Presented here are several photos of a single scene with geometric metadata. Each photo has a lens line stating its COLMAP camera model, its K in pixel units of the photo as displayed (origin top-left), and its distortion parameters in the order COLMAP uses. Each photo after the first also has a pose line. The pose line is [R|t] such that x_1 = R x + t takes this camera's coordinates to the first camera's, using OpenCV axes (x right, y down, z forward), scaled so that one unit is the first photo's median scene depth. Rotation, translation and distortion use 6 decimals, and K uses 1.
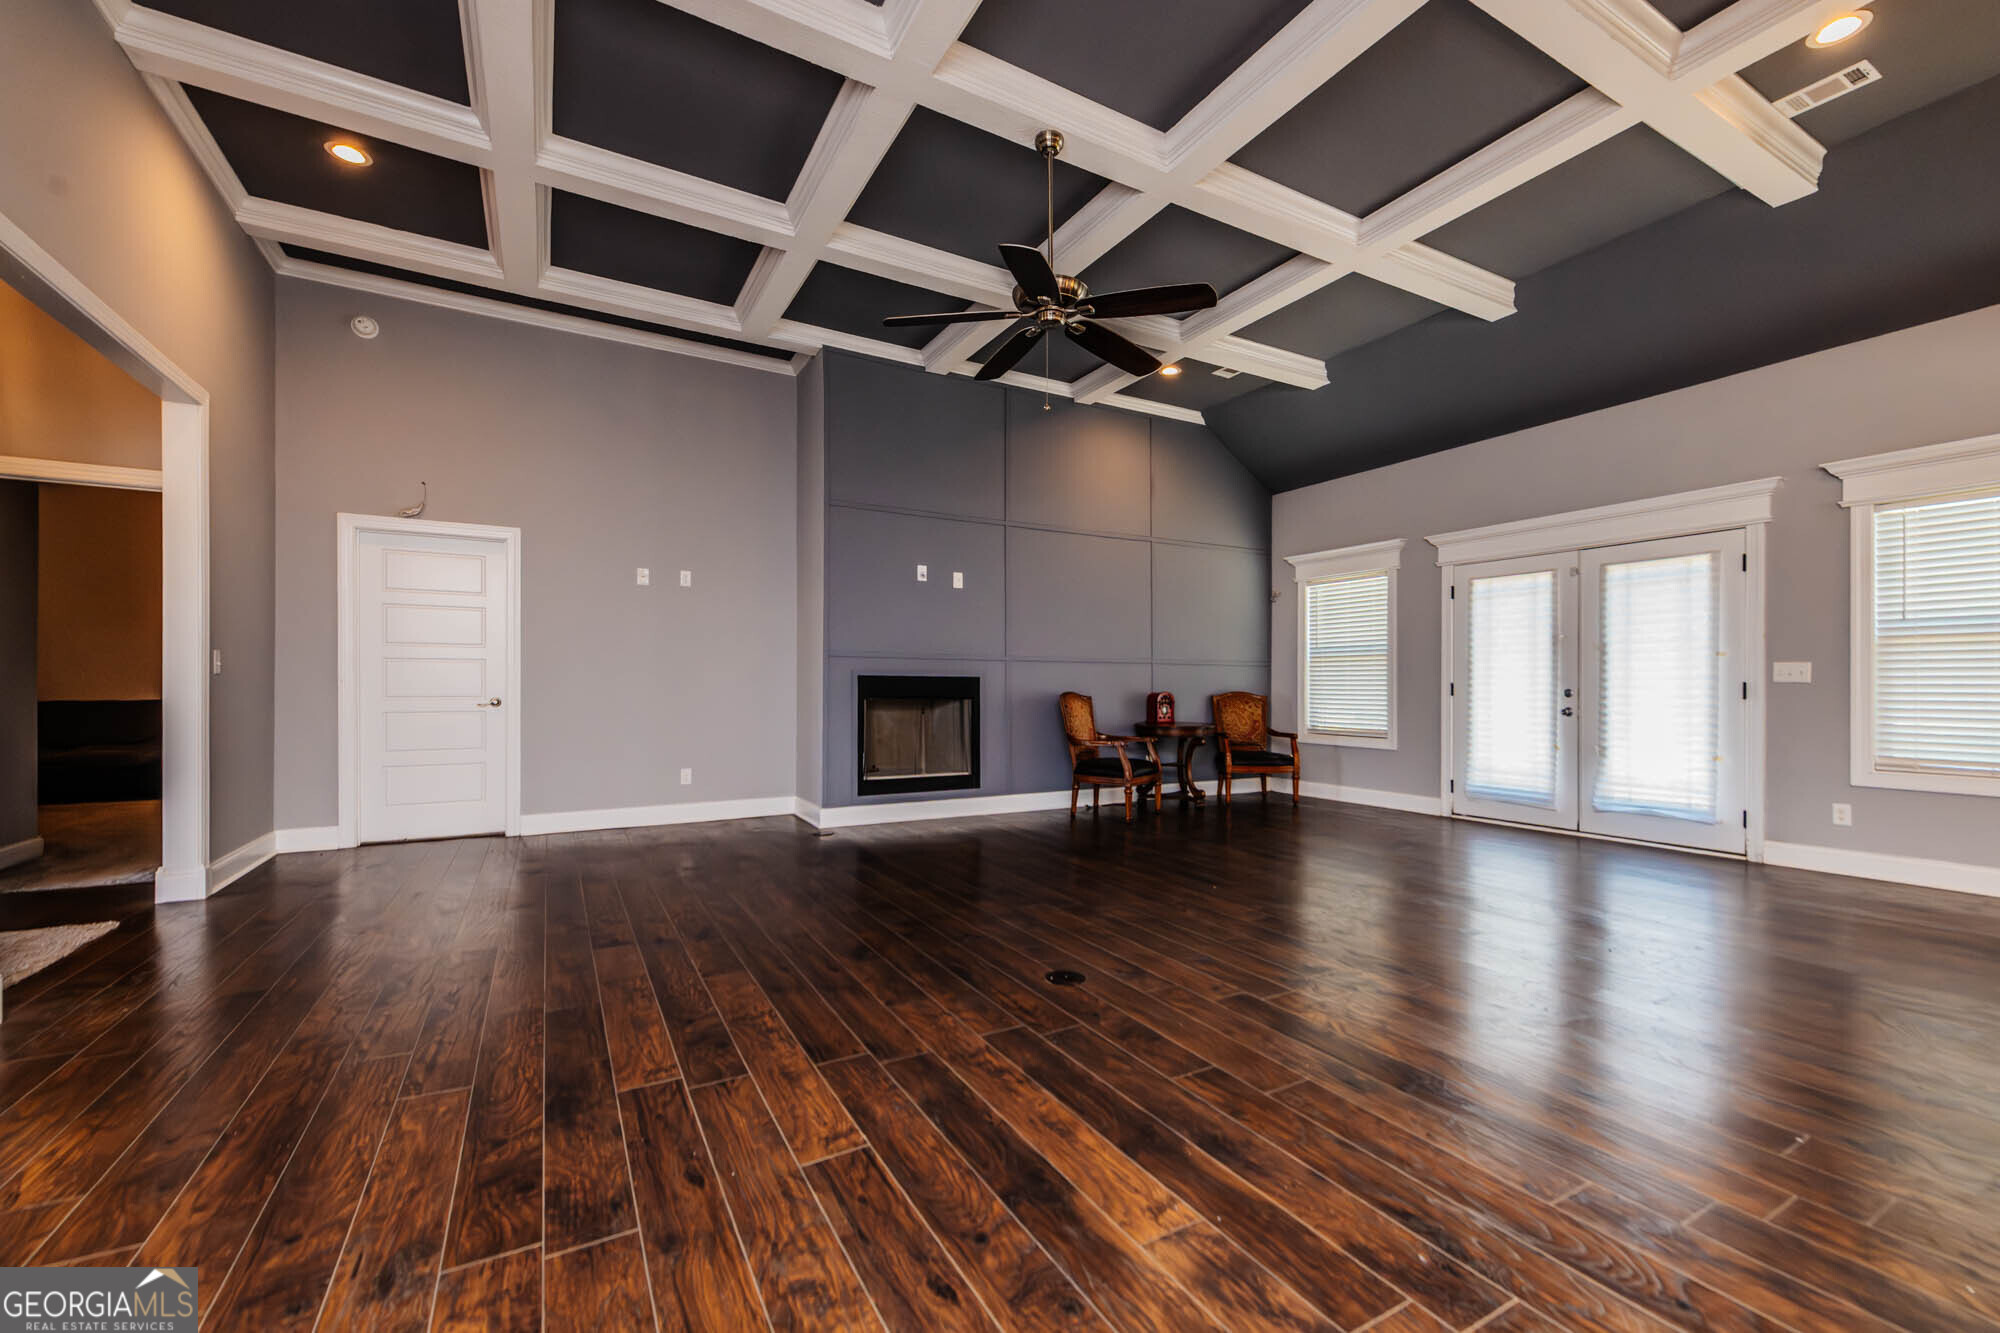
lens RADIAL K [[785.9, 0, 996.0], [0, 785.9, 682.7], [0, 0, 1]] dist [0.012001, -0.002739]
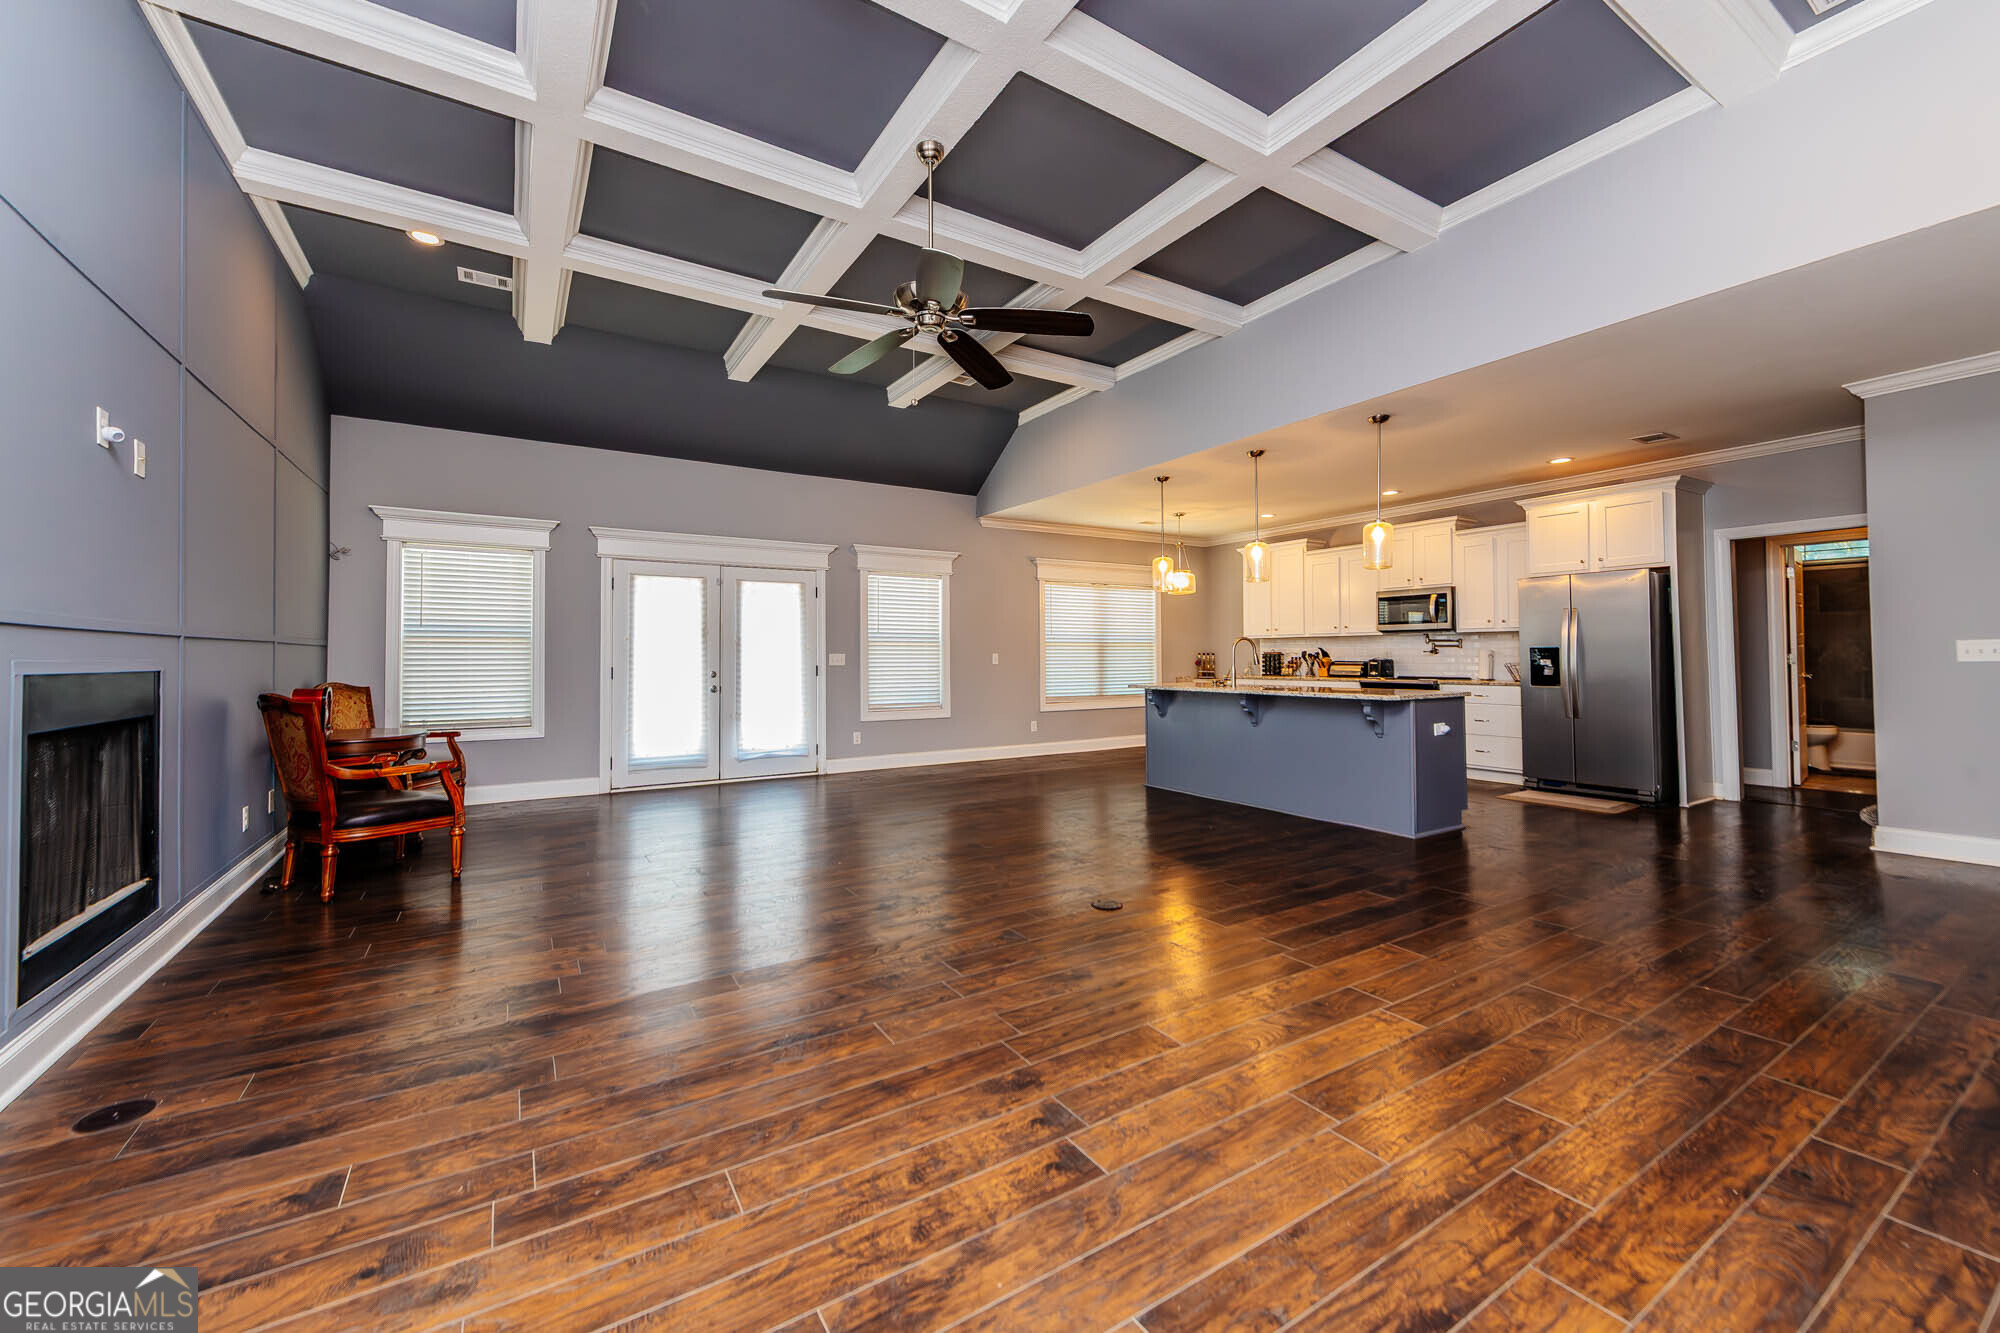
lens RADIAL K [[785.9, 0, 989.7], [0, 785.9, 637.8], [0, 0, 1]] dist [0.012001, -0.002739]
pose [[-0.028271, 0.020950, 0.999381, -0.588398], [0.001721, 0.999780, -0.020909, -0.019564], [-0.999599, 0.001129, -0.028301, 0.595470]]
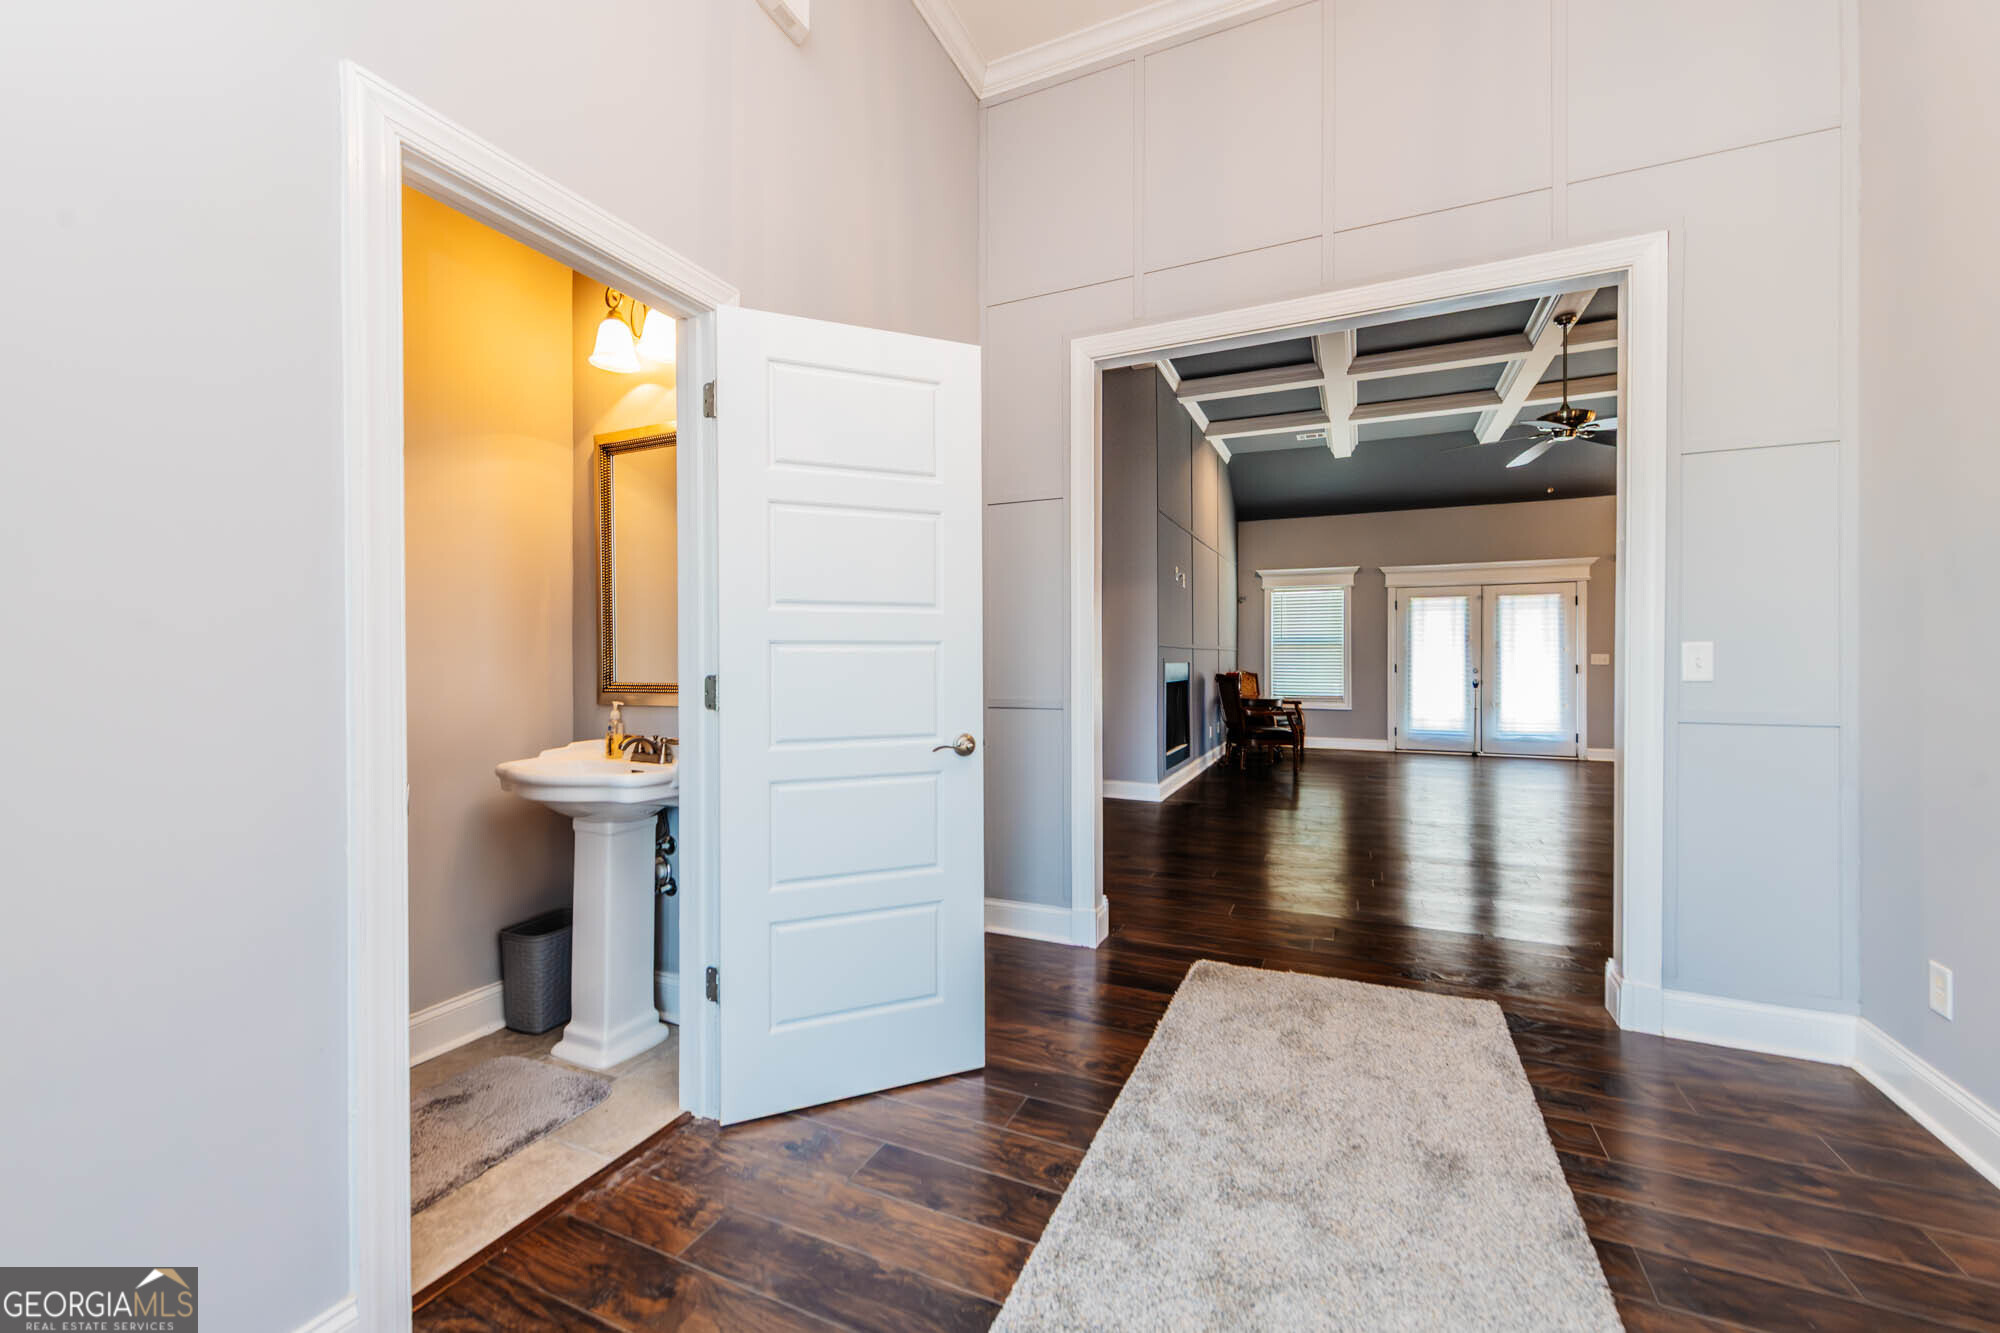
lens RADIAL K [[785.9, 0, 1009.0], [0, 785.9, 656.5], [0, 0, 1]] dist [0.012001, -0.002739]
pose [[0.805972, -0.003695, 0.591942, -1.070201], [0.003618, 0.999993, 0.001316, -0.022992], [-0.591942, 0.001081, 0.805980, 0.248317]]
